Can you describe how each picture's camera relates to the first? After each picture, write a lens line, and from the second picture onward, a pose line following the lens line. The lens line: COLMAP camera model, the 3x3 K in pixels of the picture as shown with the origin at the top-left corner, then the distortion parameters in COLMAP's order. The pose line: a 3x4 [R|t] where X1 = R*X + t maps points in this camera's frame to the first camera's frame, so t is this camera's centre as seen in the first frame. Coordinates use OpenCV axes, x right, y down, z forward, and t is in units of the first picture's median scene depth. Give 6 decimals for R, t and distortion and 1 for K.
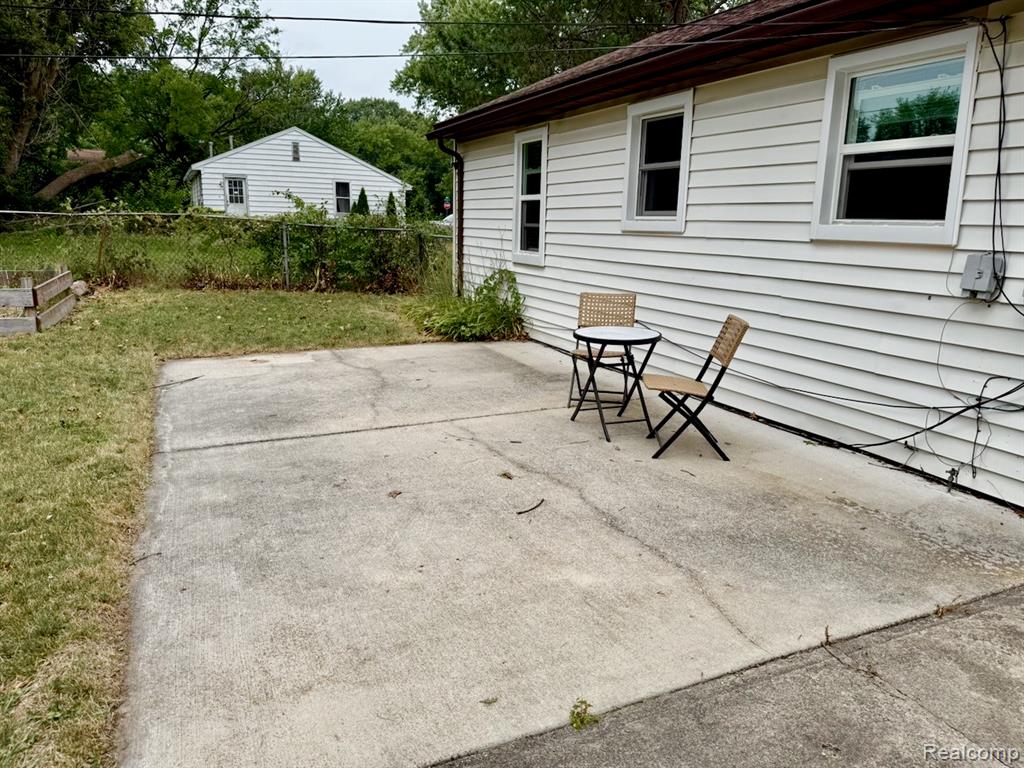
lens RADIAL K [[725.7, 0, 510.3], [0, 725.7, 381.6], [0, 0, 1]] dist [0.071990, -0.077307]
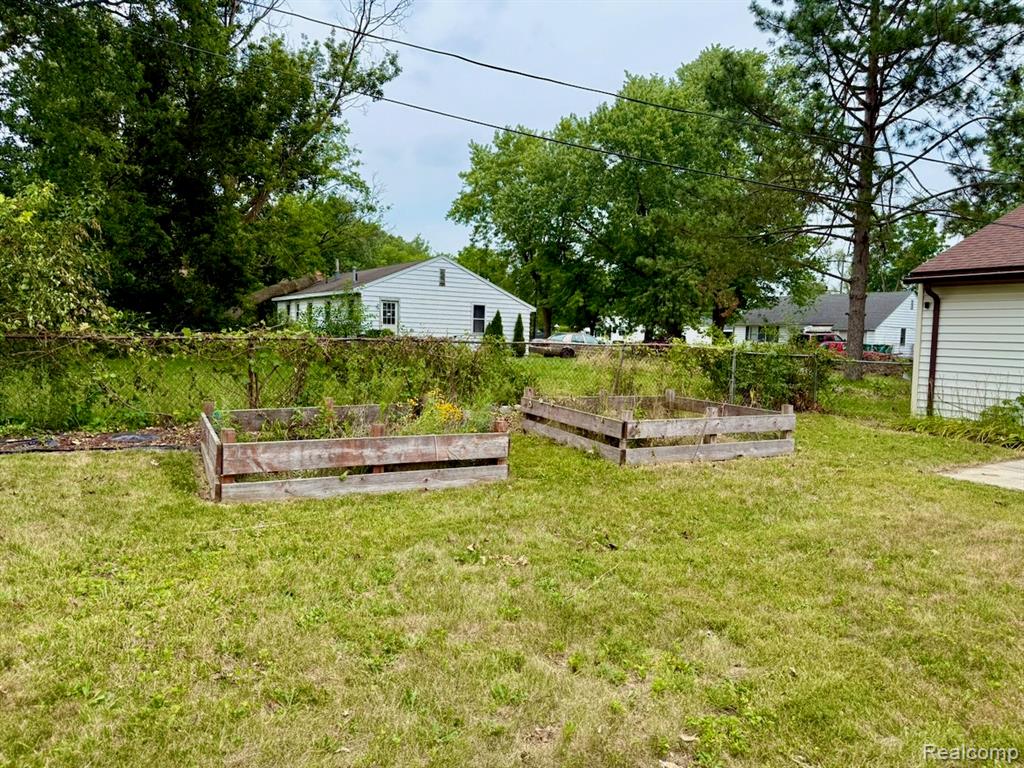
lens RADIAL K [[722.1, 0, 512.0], [0, 722.1, 384.0], [0, 0, 1]] dist [0.113360, -0.172547]
pose [[0.996632, 0.001806, 0.081990, -1.064221], [0.010462, 0.988791, -0.148941, 0.000727], [-0.081340, 0.149297, 0.985441, -0.120999]]
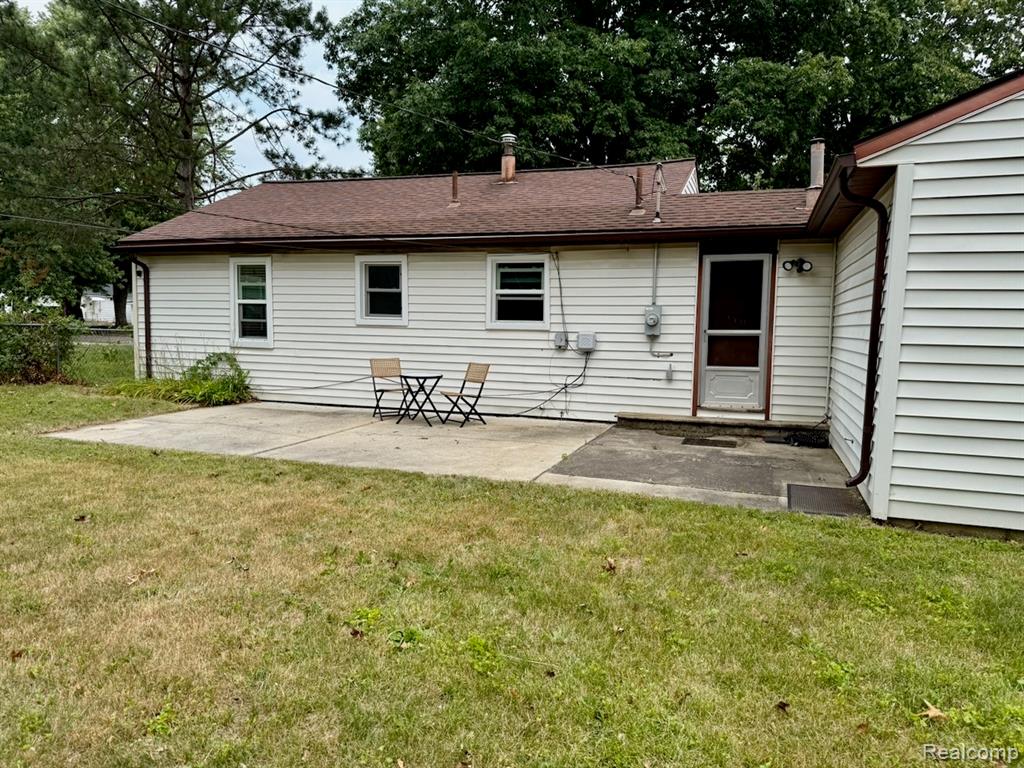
lens RADIAL K [[712.6, 0, 518.3], [0, 712.6, 379.0], [0, 0, 1]] dist [0.084889, -0.095372]
pose [[0.692957, -0.066180, 0.717935, -0.654772], [0.152622, 0.986676, -0.056360, 0.059026], [-0.704639, 0.148628, 0.693825, -0.340451]]
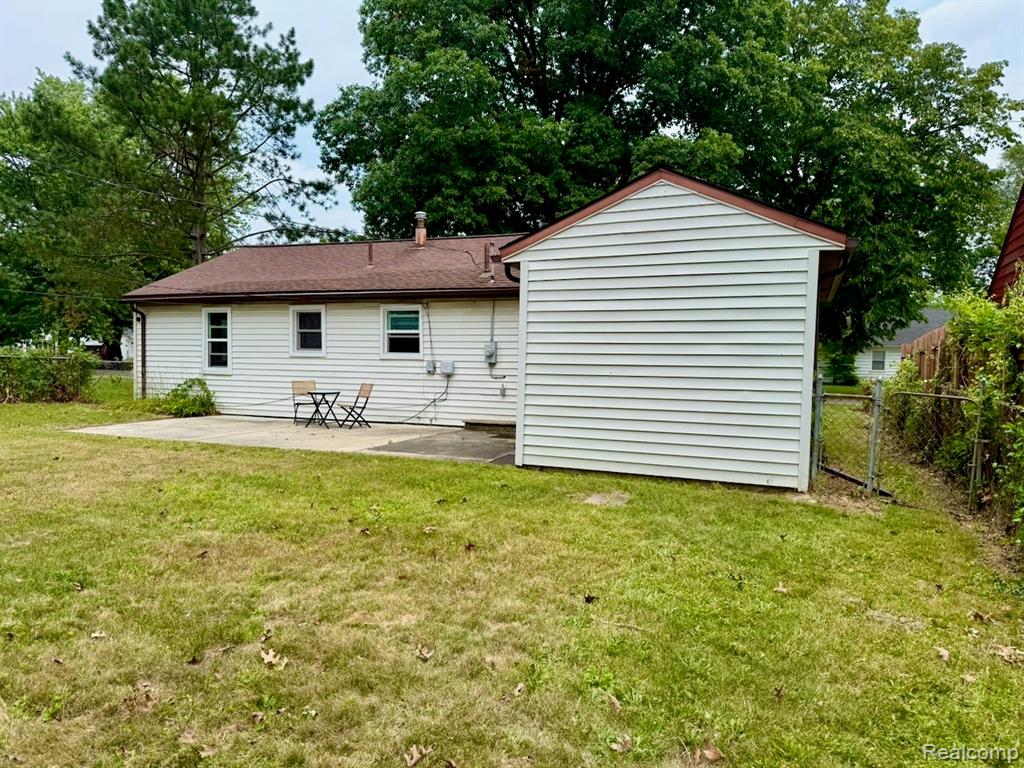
lens RADIAL K [[707.3, 0, 513.6], [0, 707.3, 381.9], [0, 0, 1]] dist [0.121971, -0.168659]
pose [[0.731322, -0.032435, 0.681261, -0.712158], [0.147779, 0.982675, -0.111852, 0.186471], [-0.665831, 0.182476, 0.723445, -0.886263]]
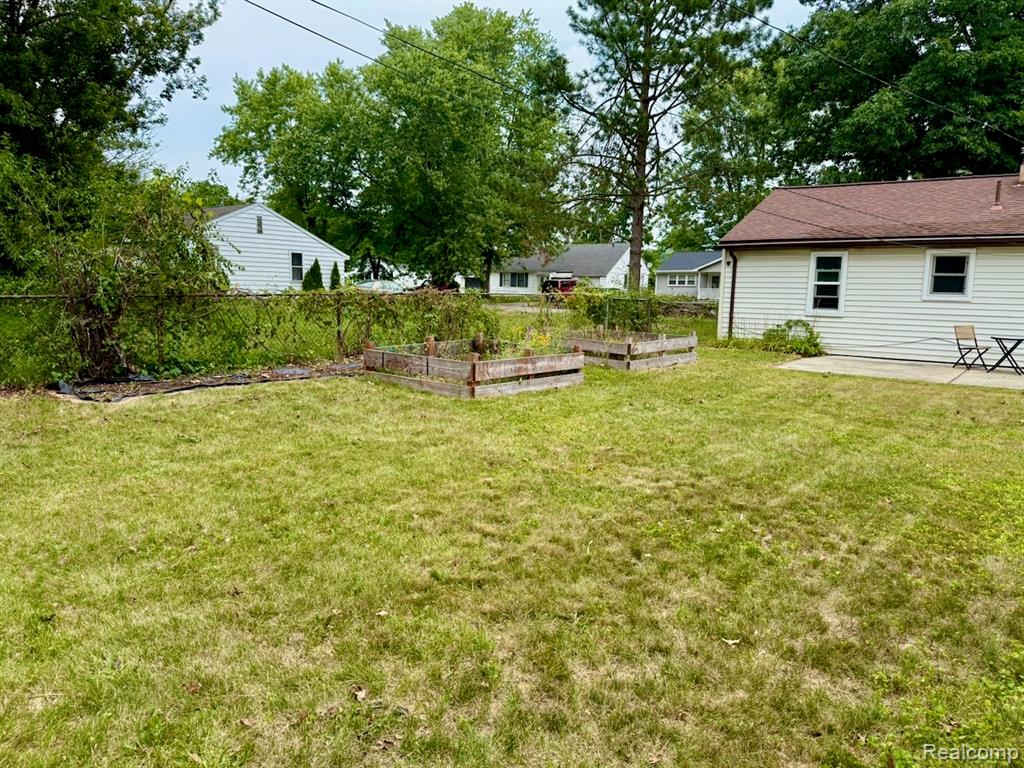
lens RADIAL K [[709.4, 0, 522.8], [0, 709.4, 392.3], [0, 0, 1]] dist [0.089849, -0.138484]
pose [[0.893175, -0.069104, 0.444368, -1.662403], [0.096338, 0.994586, -0.038968, 0.043315], [-0.439269, 0.077615, 0.894996, -0.387035]]
